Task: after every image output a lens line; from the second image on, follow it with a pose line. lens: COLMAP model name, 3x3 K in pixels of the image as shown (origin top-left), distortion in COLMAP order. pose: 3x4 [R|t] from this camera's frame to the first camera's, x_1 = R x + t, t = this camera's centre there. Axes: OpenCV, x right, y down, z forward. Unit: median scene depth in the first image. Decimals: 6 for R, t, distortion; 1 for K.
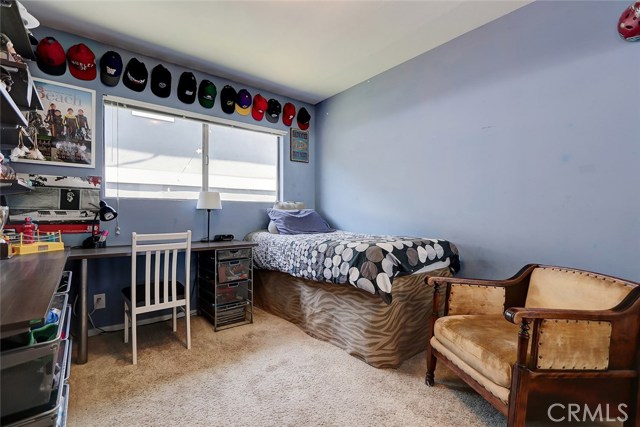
lens RADIAL K [[296.0, 0, 316.7], [0, 296.0, 213.1], [0, 0, 1]] dist [-0.004840, -0.000748]
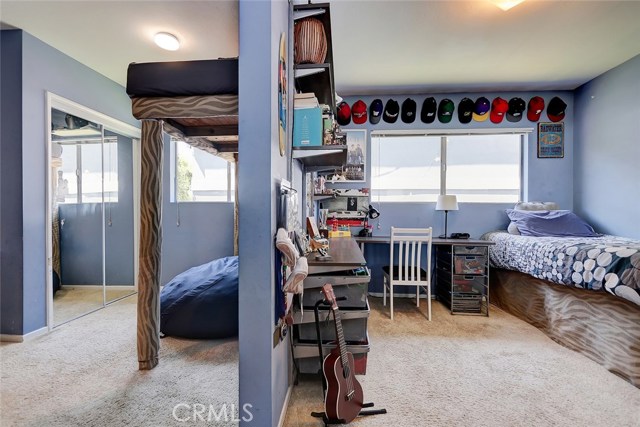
lens RADIAL K [[278.3, 0, 316.9], [0, 278.3, 213.7], [0, 0, 1]] dist [0.000184, -0.000633]
pose [[0.711336, 0.006648, -0.702821, 0.048252], [-0.006921, 0.999973, 0.002455, 0.001314], [0.702818, 0.003118, 0.711362, -0.156472]]
